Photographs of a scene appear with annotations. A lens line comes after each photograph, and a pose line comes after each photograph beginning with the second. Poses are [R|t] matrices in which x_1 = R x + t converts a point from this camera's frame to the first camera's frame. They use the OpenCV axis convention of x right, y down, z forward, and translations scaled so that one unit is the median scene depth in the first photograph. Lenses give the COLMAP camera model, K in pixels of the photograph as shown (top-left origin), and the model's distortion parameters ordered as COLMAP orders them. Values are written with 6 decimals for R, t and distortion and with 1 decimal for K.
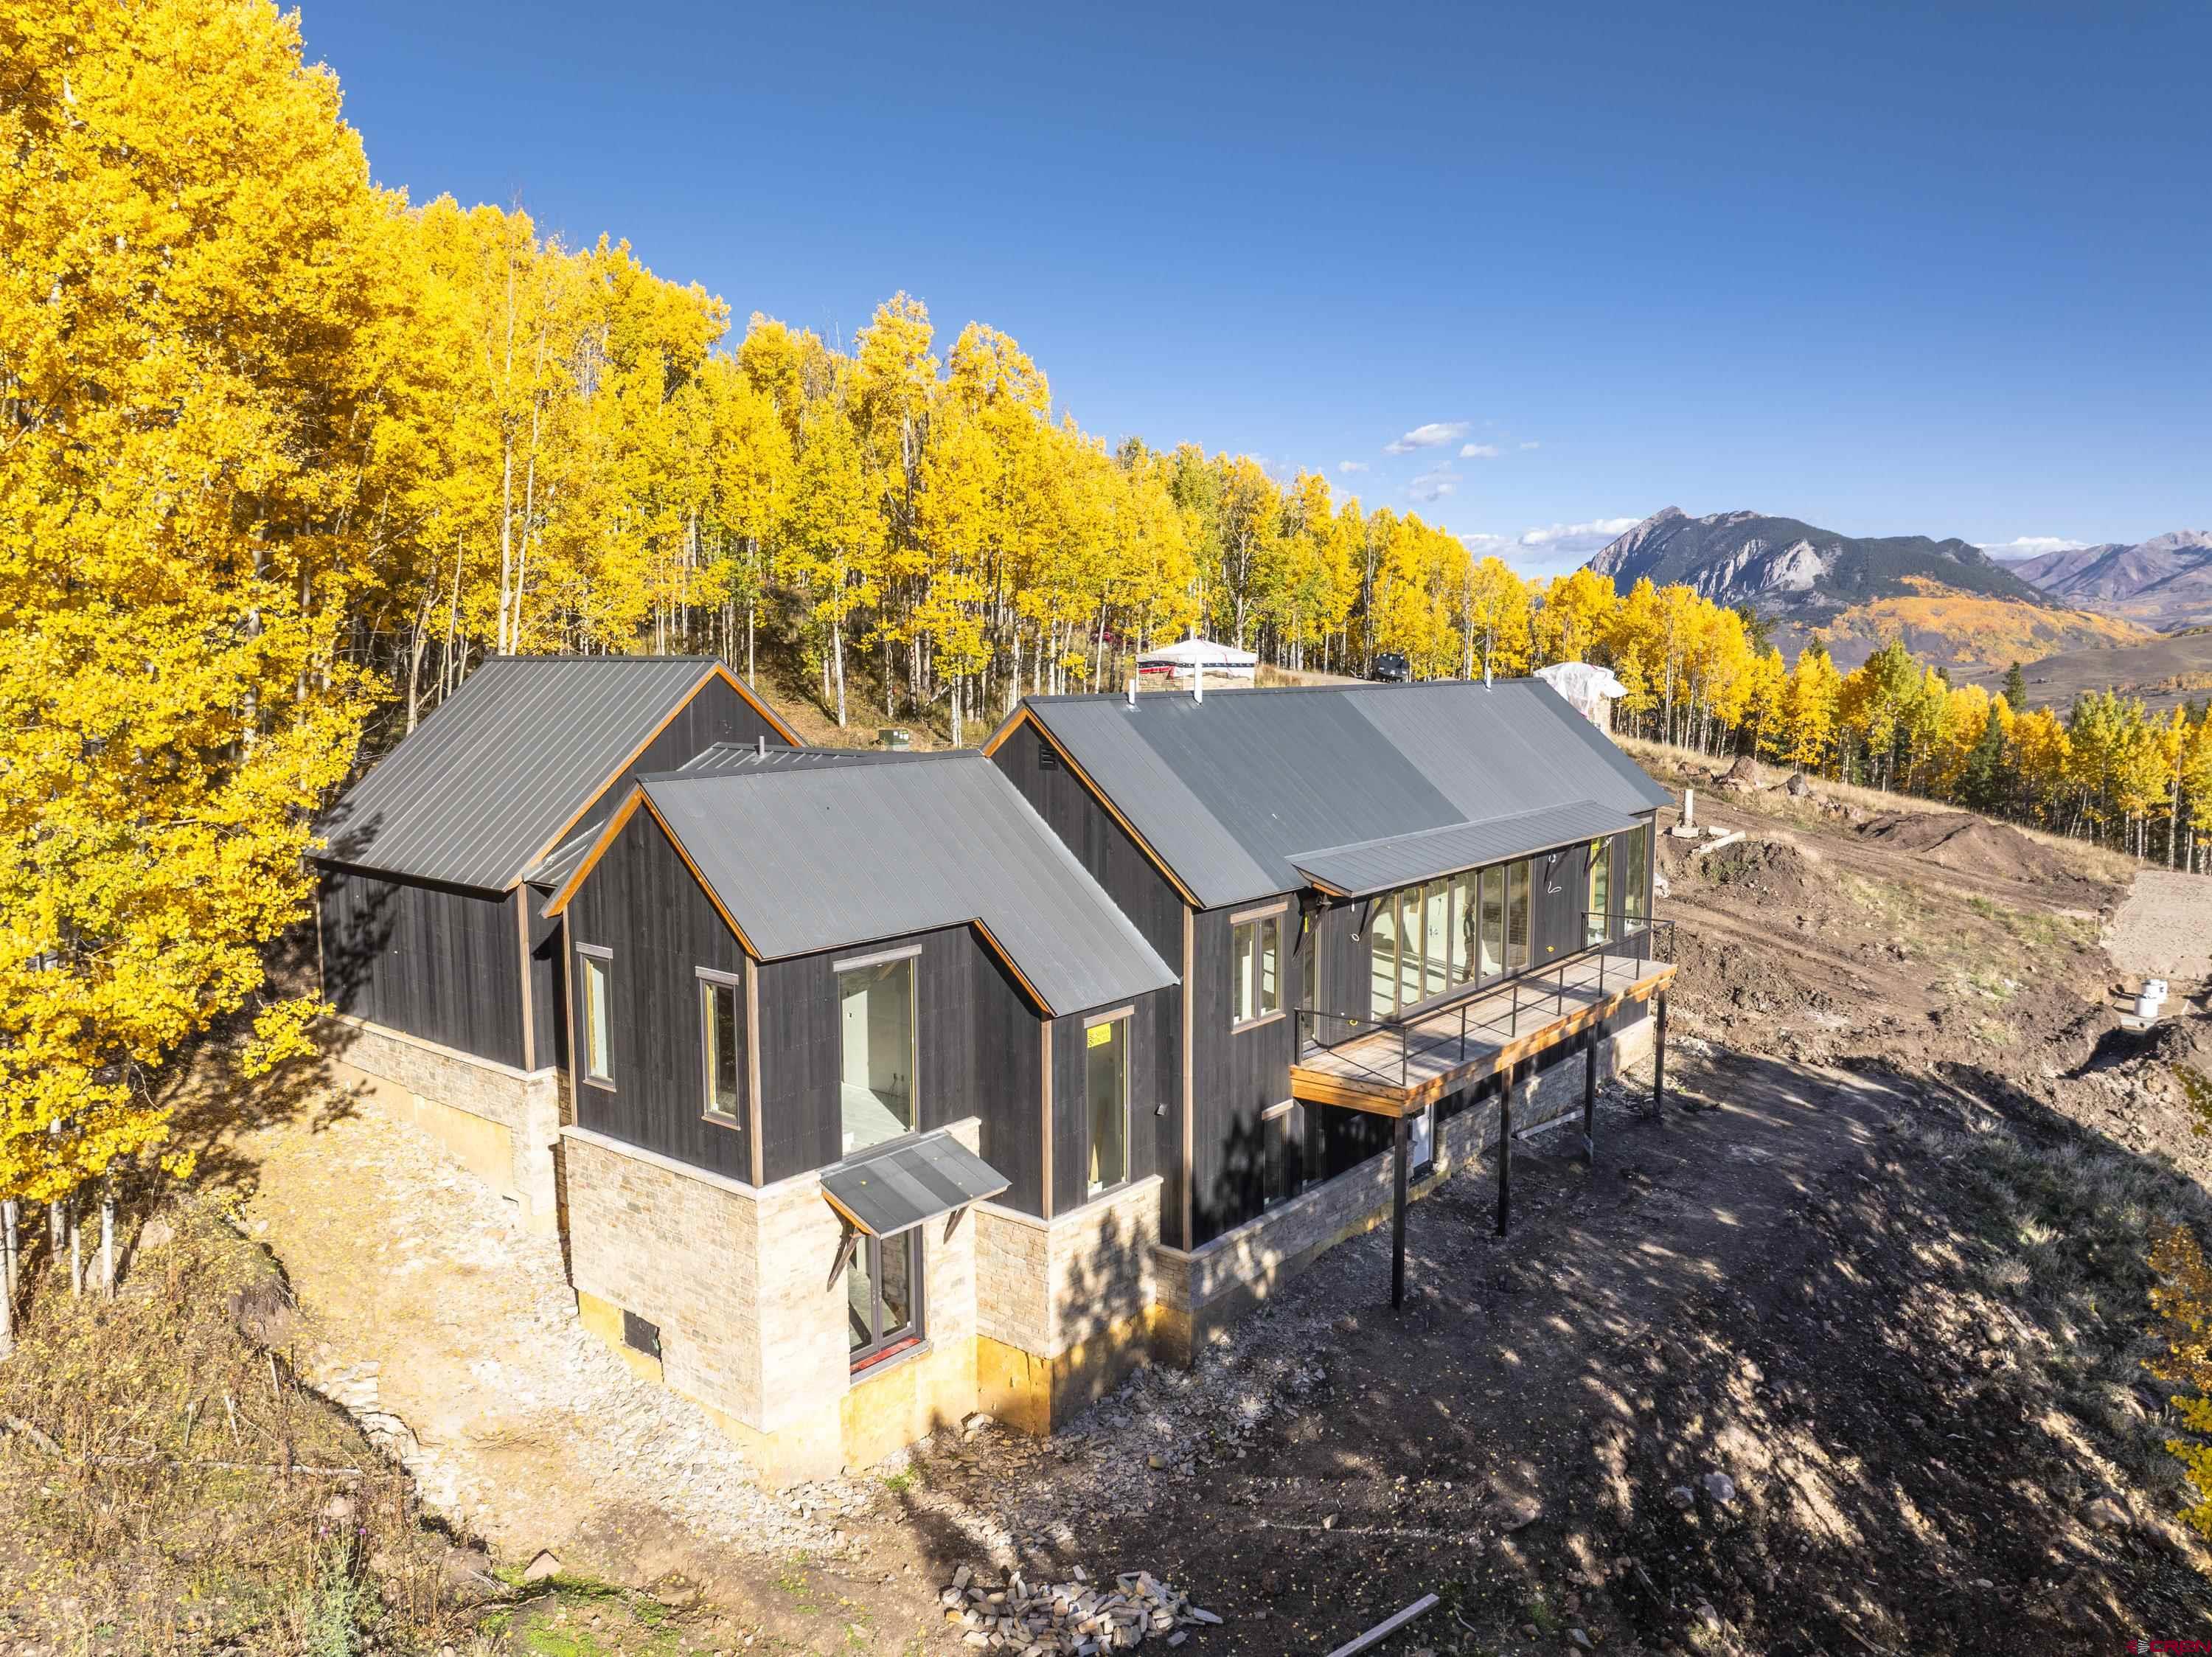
lens RADIAL K [[1590.6, 0, 1106.5], [0, 1590.6, 831.7], [0, 0, 1]] dist [-0.035599, 0.002039]
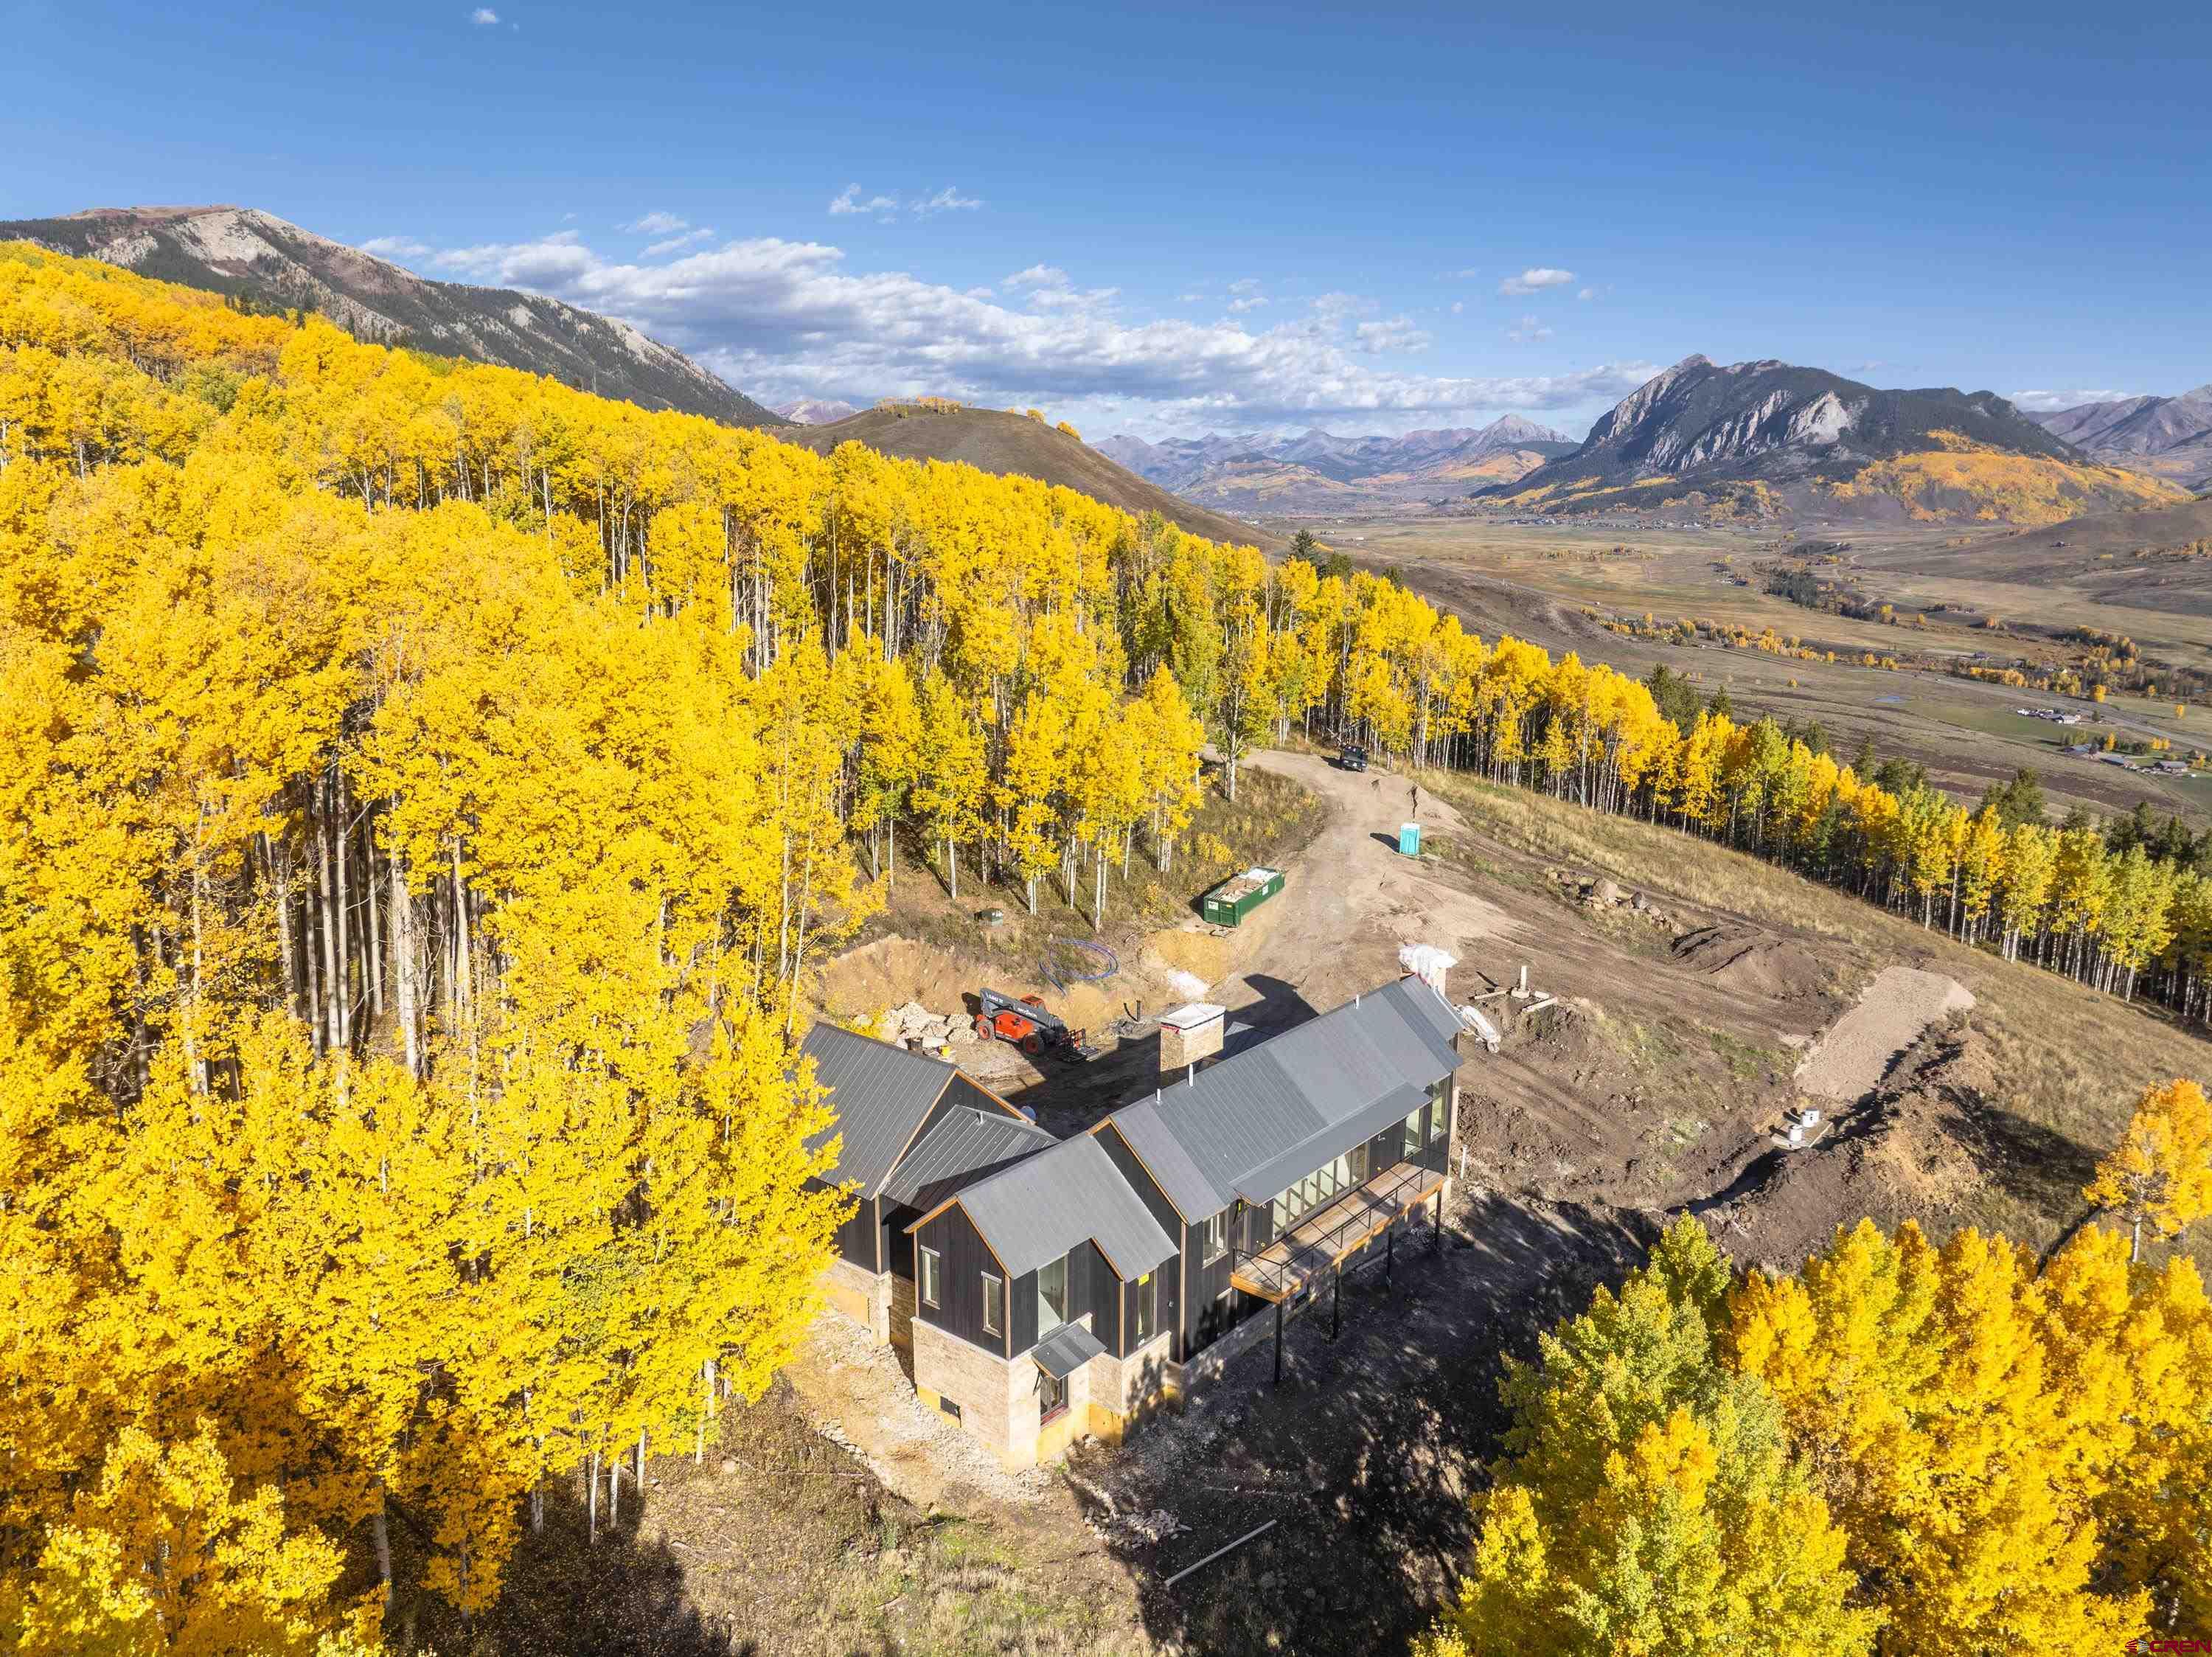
lens RADIAL K [[1590.6, 0, 1086.4], [0, 1590.6, 819.8], [0, 0, 1]] dist [-0.035599, 0.002039]
pose [[0.999793, 0.004360, -0.019892, -0.029052], [-0.002569, 0.996012, 0.089188, -0.479055], [0.020201, -0.089118, 0.995816, -0.794969]]
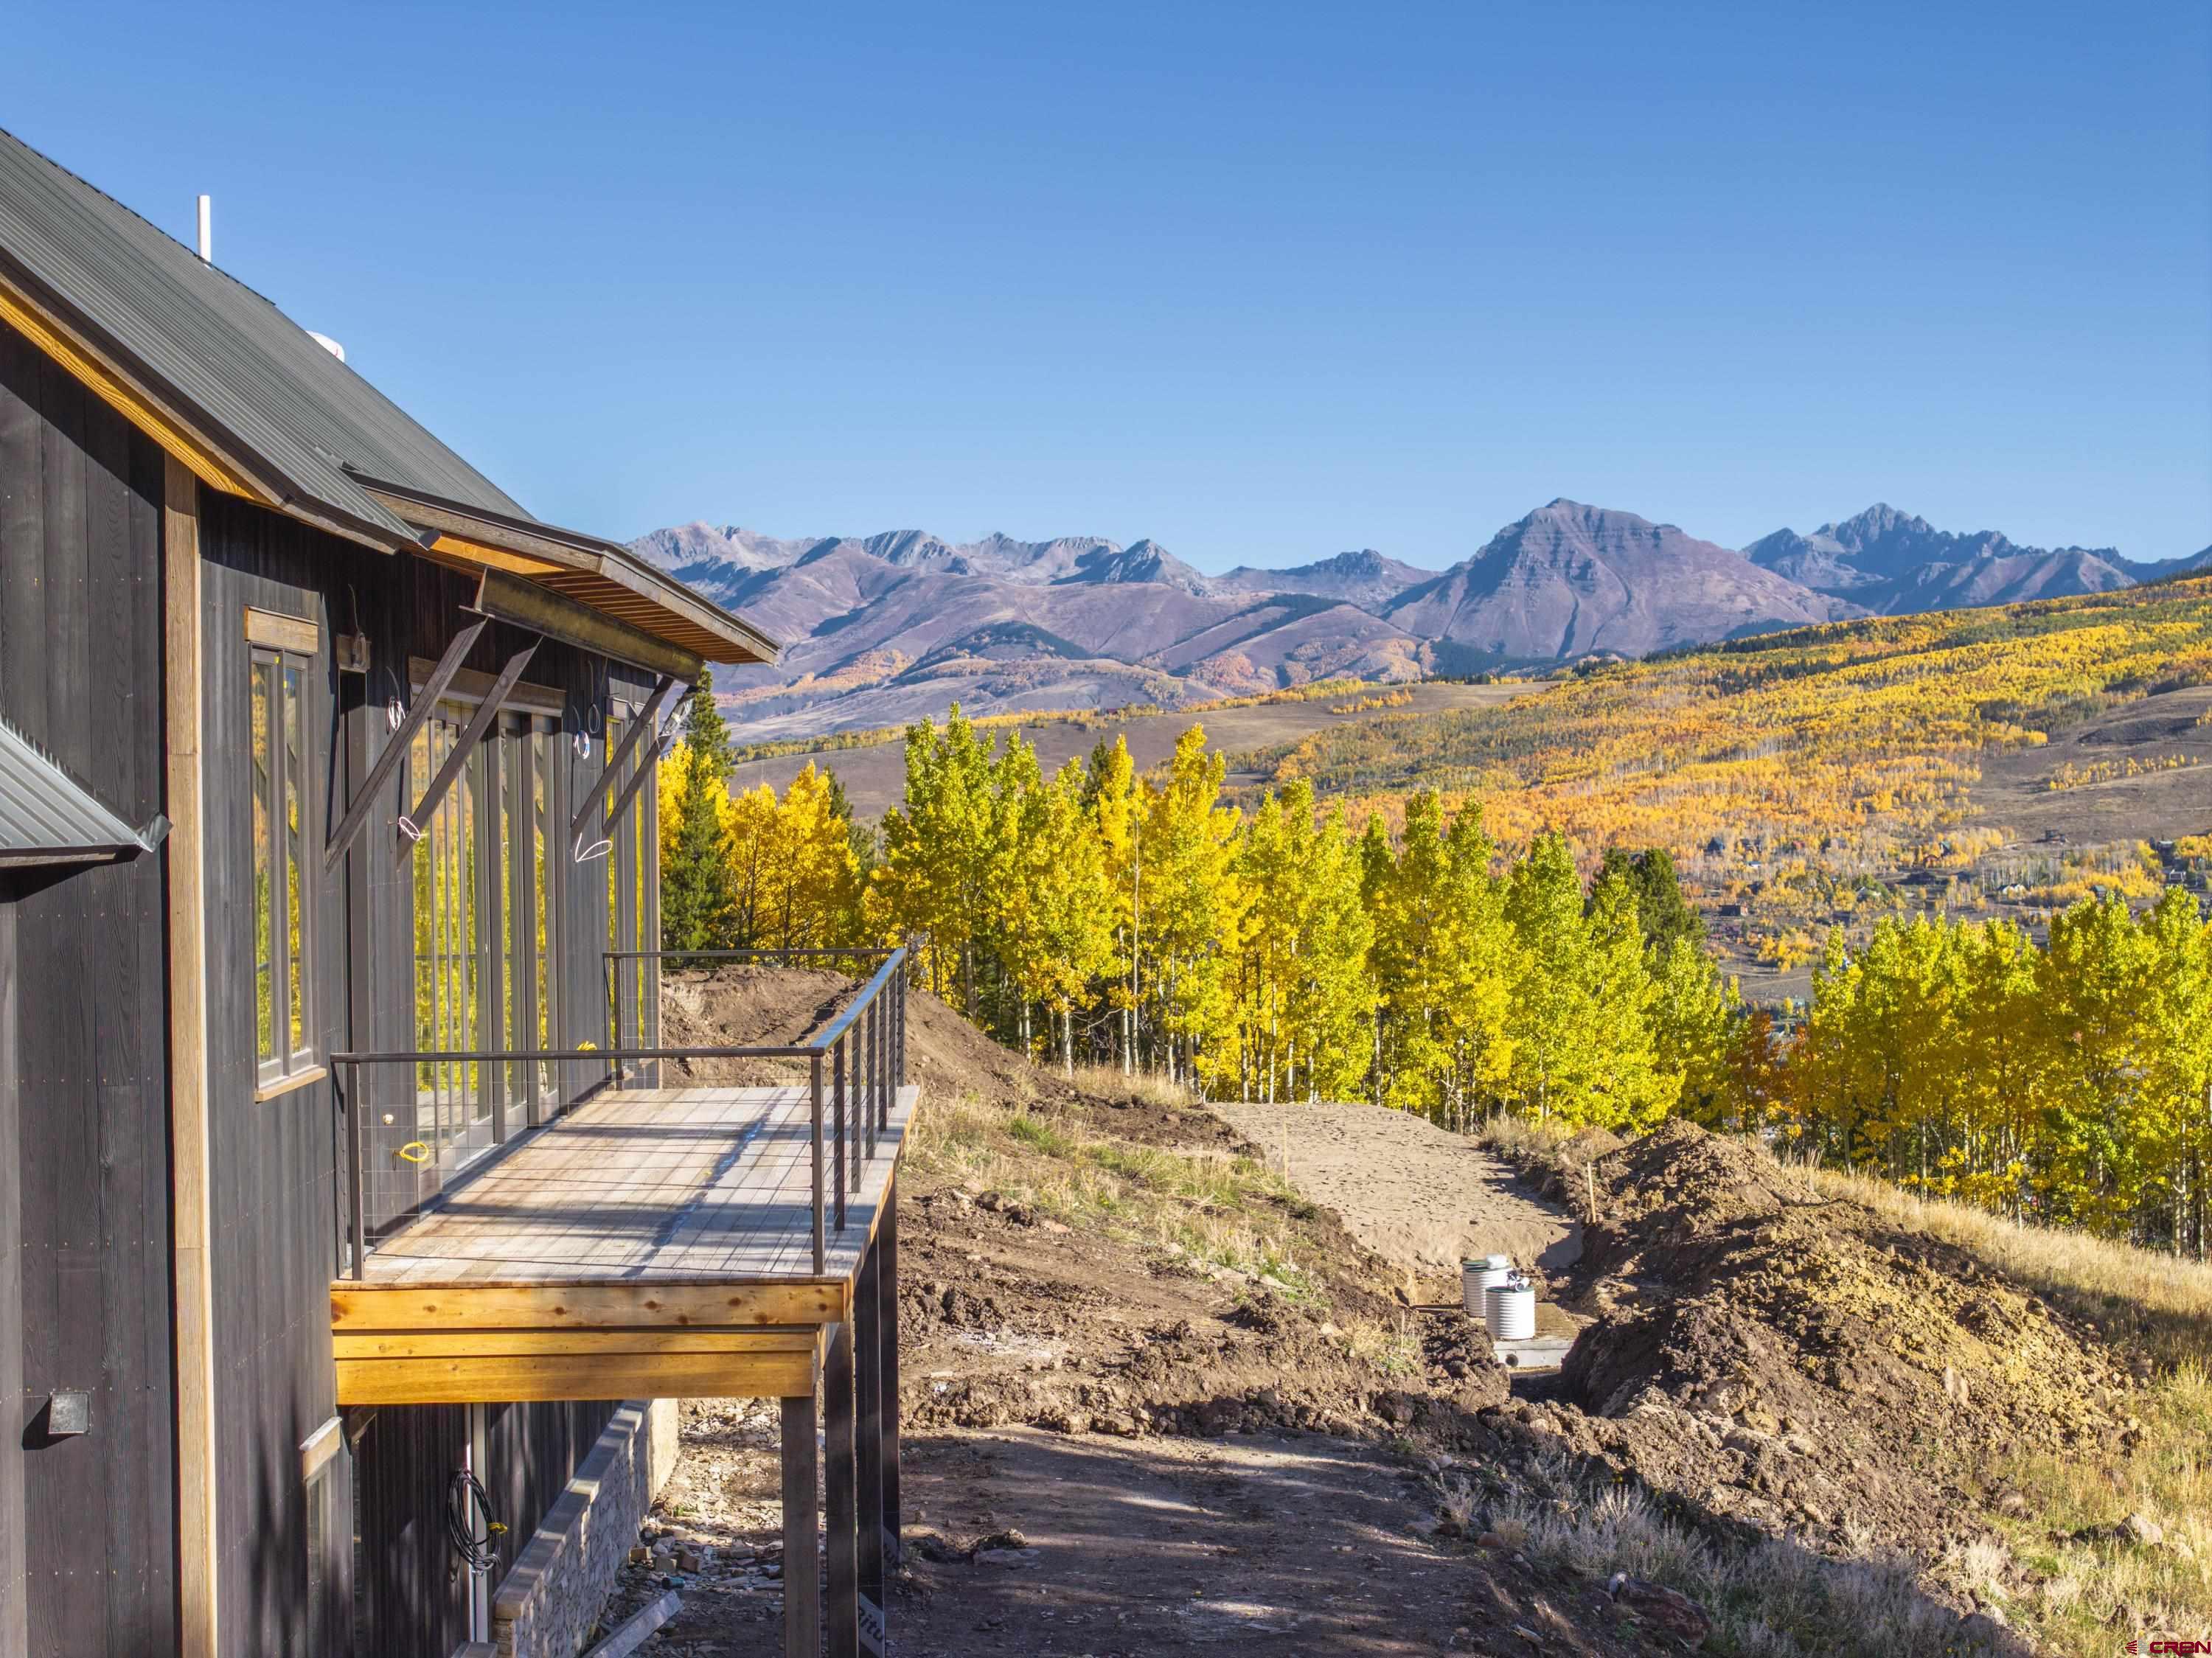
lens RADIAL K [[4499.7, 0, 1114.8], [0, 4499.7, 822.8], [0, 0, 1]] dist [-0.025995, 0.000000]
pose [[0.769530, -0.013364, 0.638471, -0.179139], [0.087582, 0.992543, -0.084785, 0.106847], [-0.632577, 0.121163, 0.764961, 0.263811]]
